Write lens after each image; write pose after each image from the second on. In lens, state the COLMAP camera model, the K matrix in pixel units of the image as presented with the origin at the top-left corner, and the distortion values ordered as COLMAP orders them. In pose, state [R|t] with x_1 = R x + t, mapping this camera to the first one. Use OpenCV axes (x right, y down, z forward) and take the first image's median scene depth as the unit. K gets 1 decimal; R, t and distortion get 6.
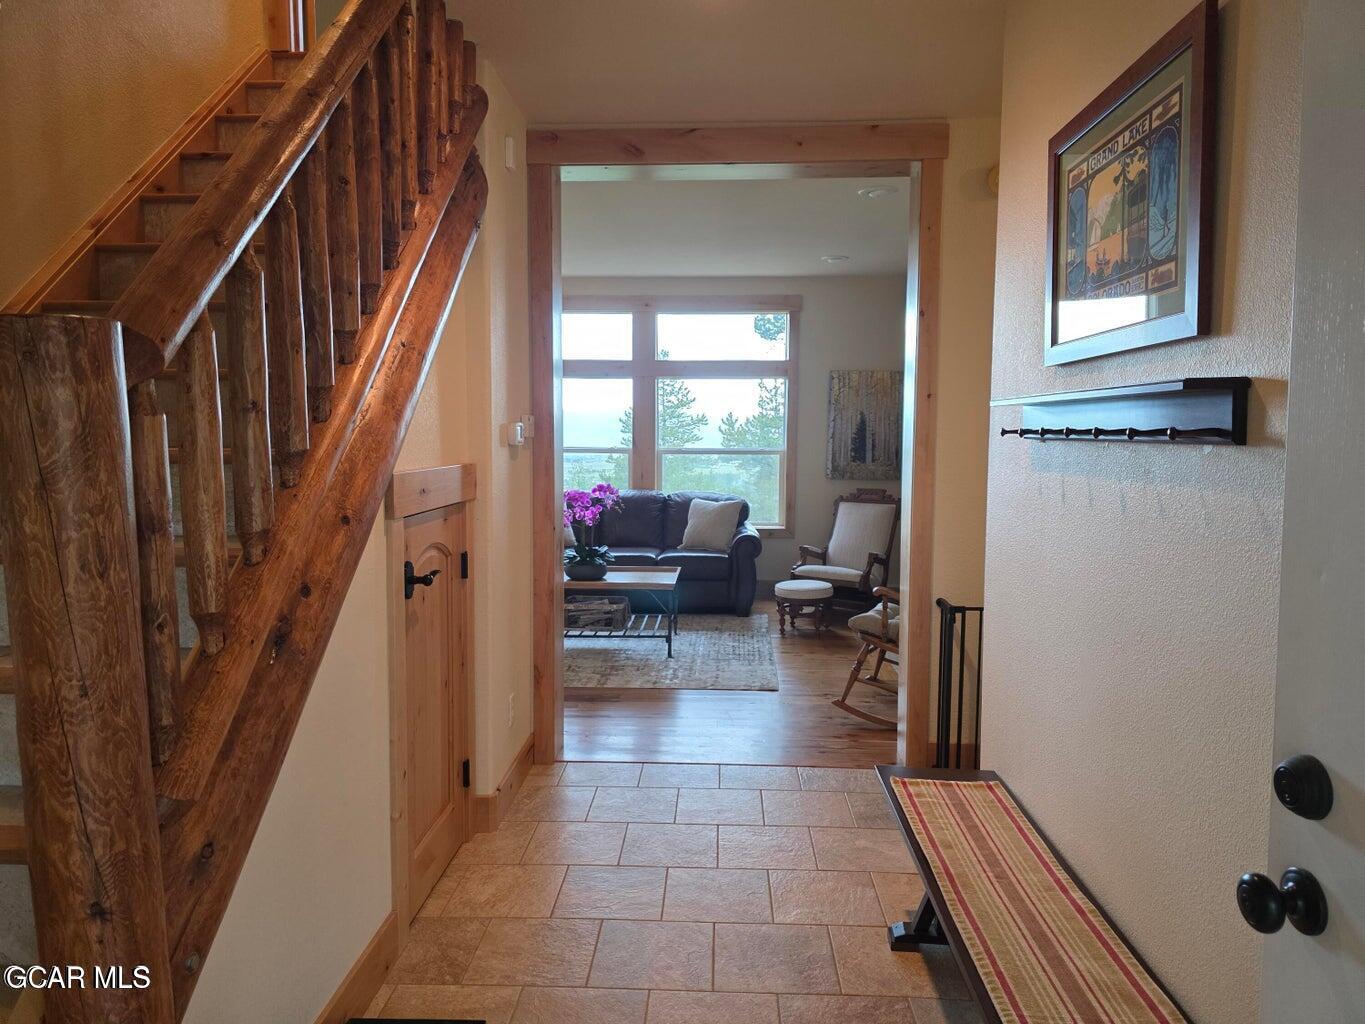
lens RADIAL K [[925.1, 0, 684.7], [0, 925.1, 496.6], [0, 0, 1]] dist [0.086908, -0.092485]
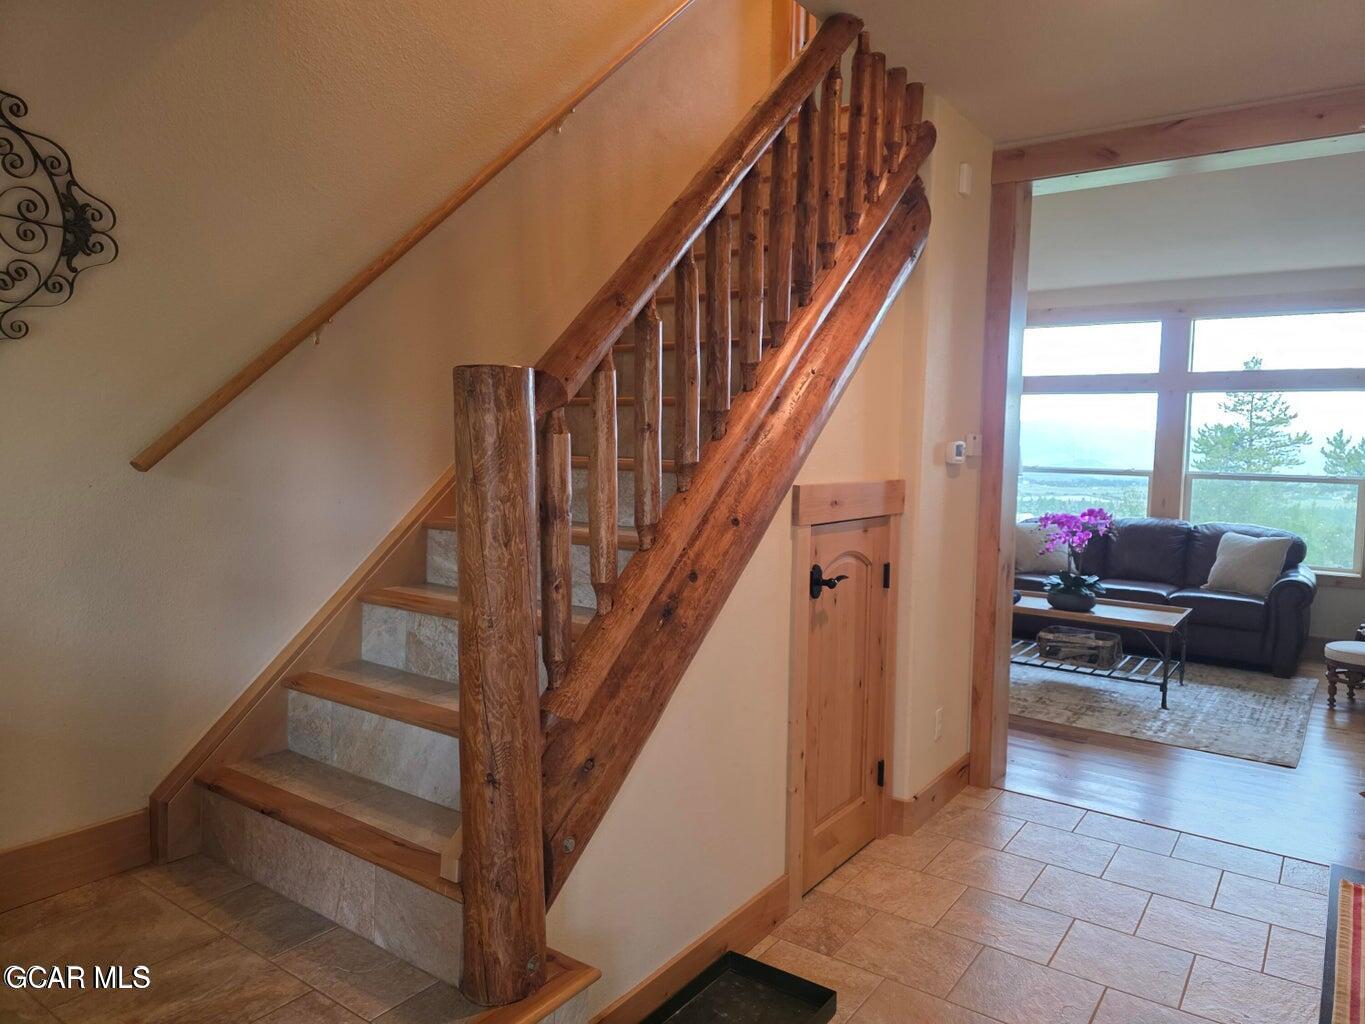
lens RADIAL K [[925.1, 0, 684.7], [0, 925.1, 496.6], [0, 0, 1]] dist [0.086908, -0.092485]
pose [[0.838675, 0.047235, -0.542580, 0.150829], [-0.057218, 0.998361, -0.001529, -0.001298], [0.541618, 0.032328, 0.840003, -0.017046]]
